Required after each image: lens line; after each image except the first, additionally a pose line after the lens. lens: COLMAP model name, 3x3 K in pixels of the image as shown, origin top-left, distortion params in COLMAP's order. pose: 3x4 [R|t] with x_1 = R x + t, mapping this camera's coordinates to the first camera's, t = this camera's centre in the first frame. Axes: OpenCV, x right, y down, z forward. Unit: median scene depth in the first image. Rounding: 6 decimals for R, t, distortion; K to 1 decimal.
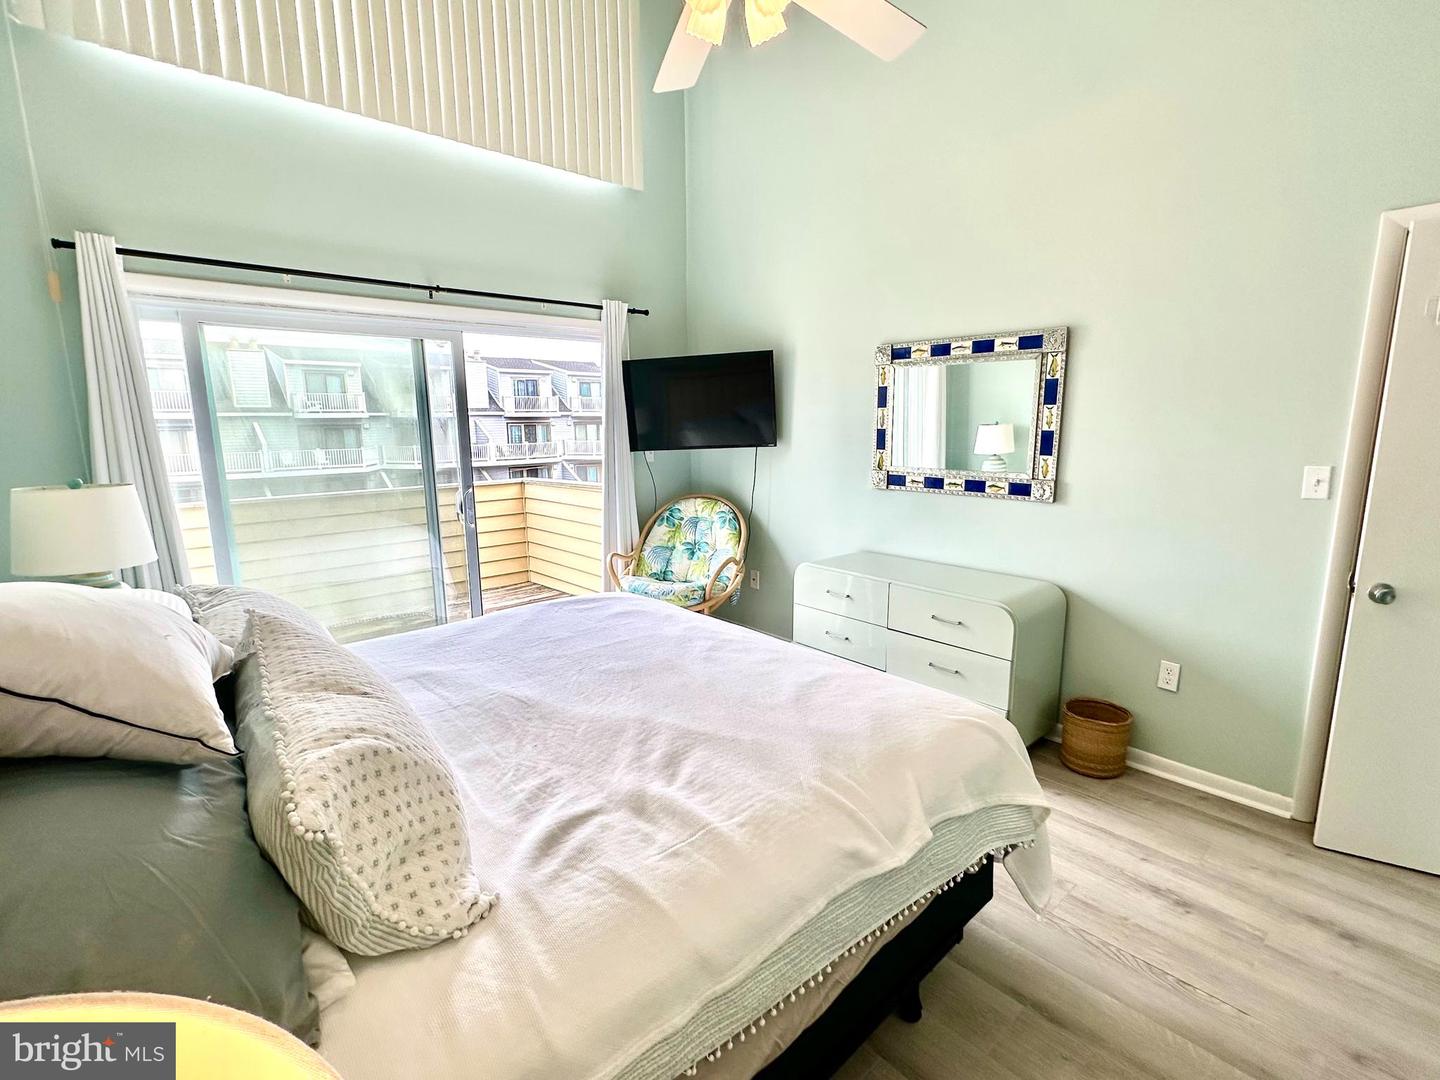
lens RADIAL K [[674.2, 0, 720.0], [0, 674.2, 540.0], [0, 0, 1]] dist [-0.000558, -0.000034]
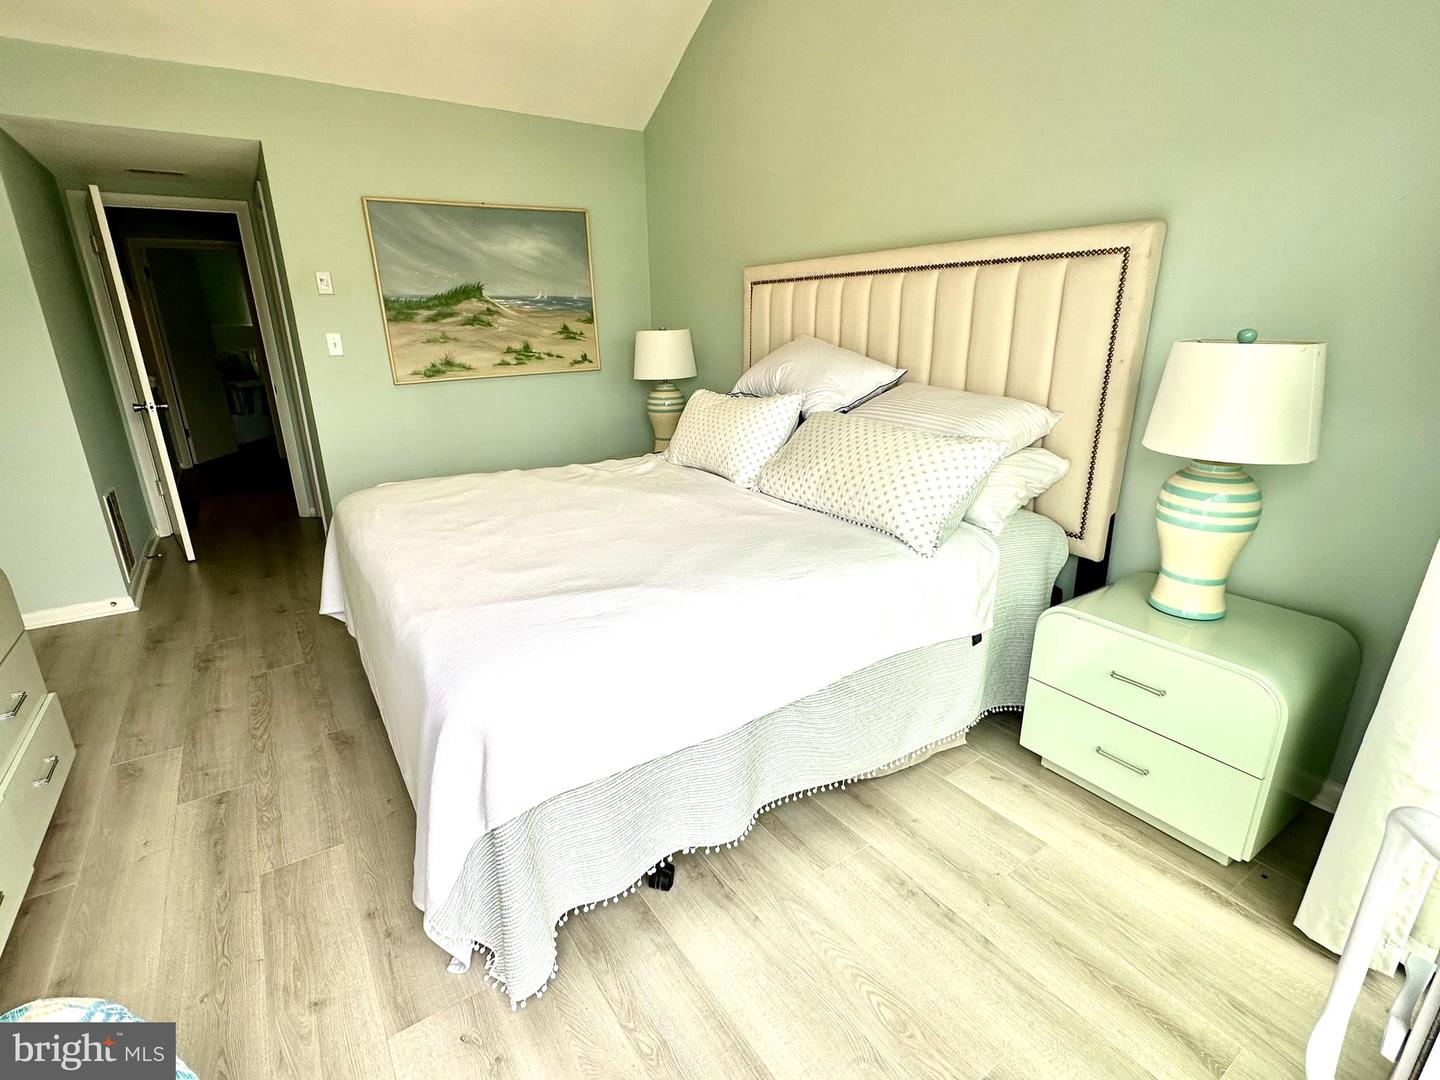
lens RADIAL K [[674.2, 0, 720.0], [0, 674.2, 540.0], [0, 0, 1]] dist [-0.000558, -0.000034]
pose [[-0.991241, -0.019717, 0.130585, -0.504227], [0.043672, 0.884226, 0.465013, -0.260907], [-0.124636, 0.466643, -0.875620, 1.882575]]
